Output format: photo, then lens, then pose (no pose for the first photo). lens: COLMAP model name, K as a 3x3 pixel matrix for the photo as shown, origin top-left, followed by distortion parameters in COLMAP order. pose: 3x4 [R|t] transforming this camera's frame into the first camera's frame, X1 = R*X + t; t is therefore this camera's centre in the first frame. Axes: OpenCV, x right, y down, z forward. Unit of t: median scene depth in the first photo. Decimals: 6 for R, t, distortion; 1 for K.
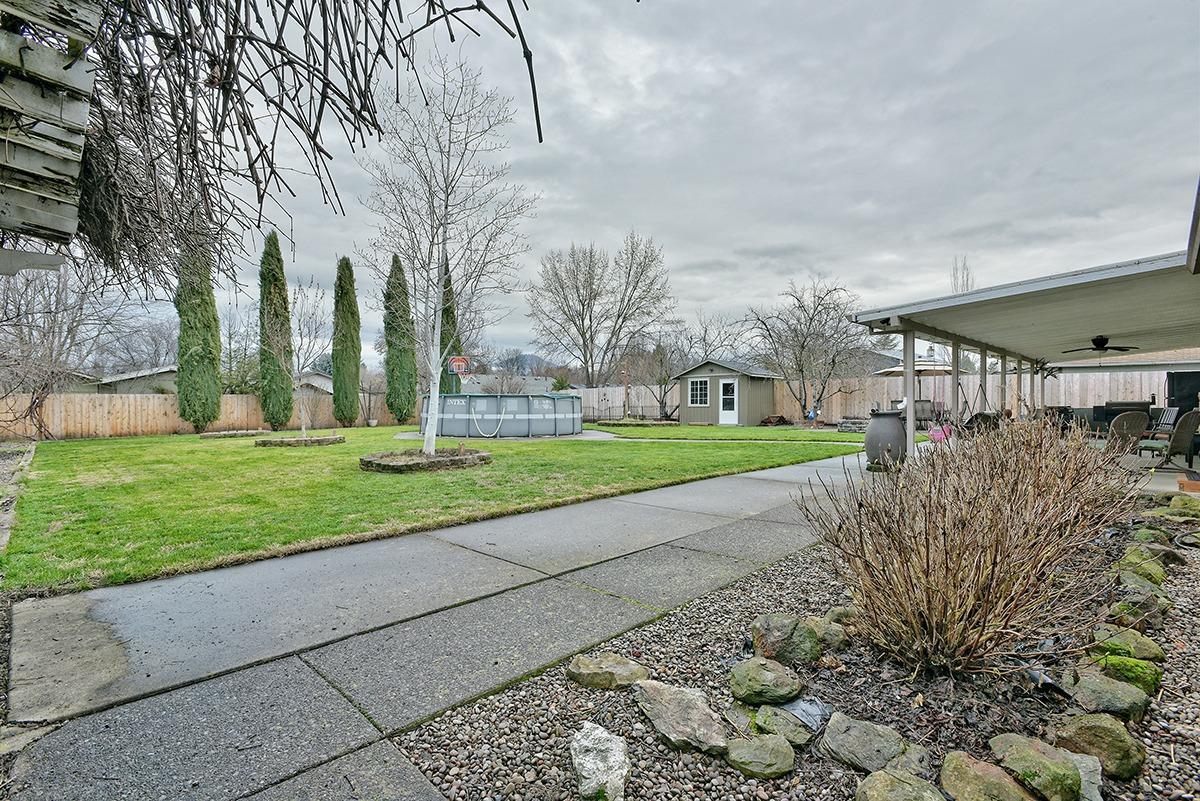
lens RADIAL K [[570.9, 0, 600.0], [0, 570.9, 400.5], [0, 0, 1]] dist [-0.000925, -0.000601]
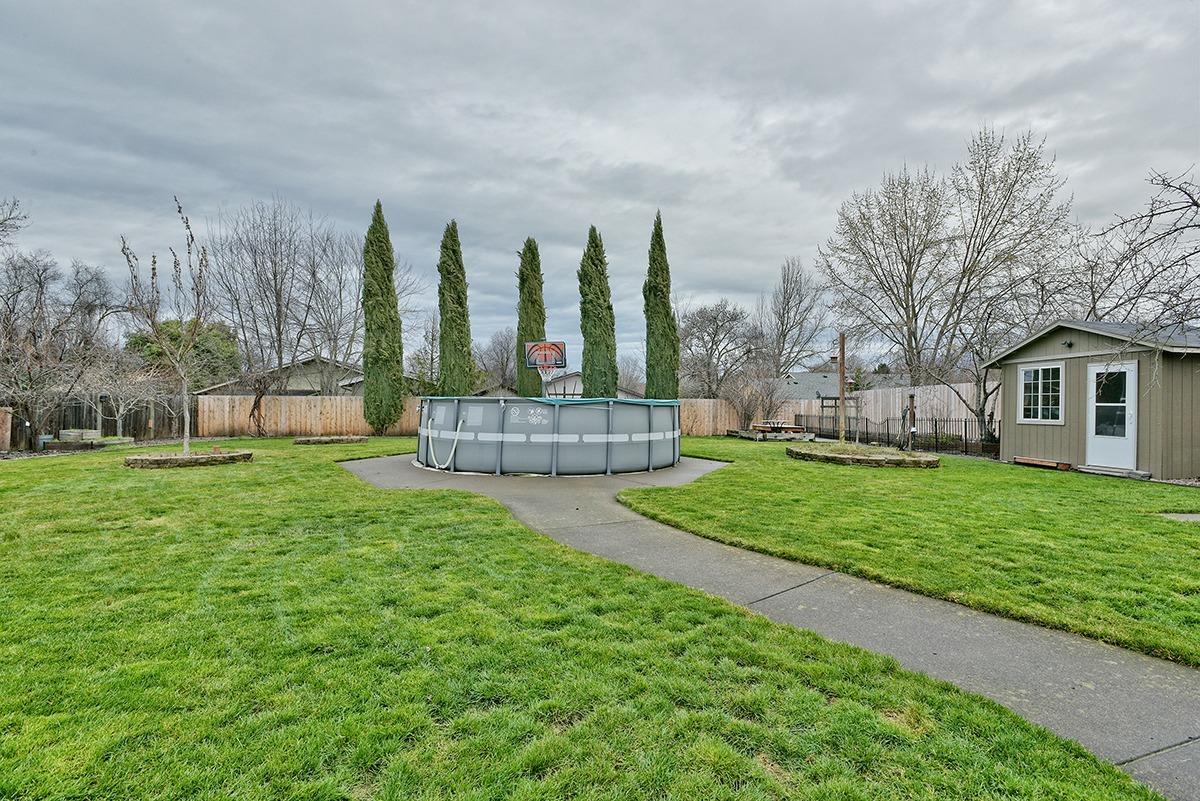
lens RADIAL K [[570.9, 0, 600.0], [0, 570.9, 400.5], [0, 0, 1]] dist [-0.000925, -0.000601]
pose [[0.768798, 0.006105, -0.639463, 0.202370], [-0.008970, 0.999959, -0.001237, -0.005195], [0.639429, 0.006687, 0.768821, 0.423371]]
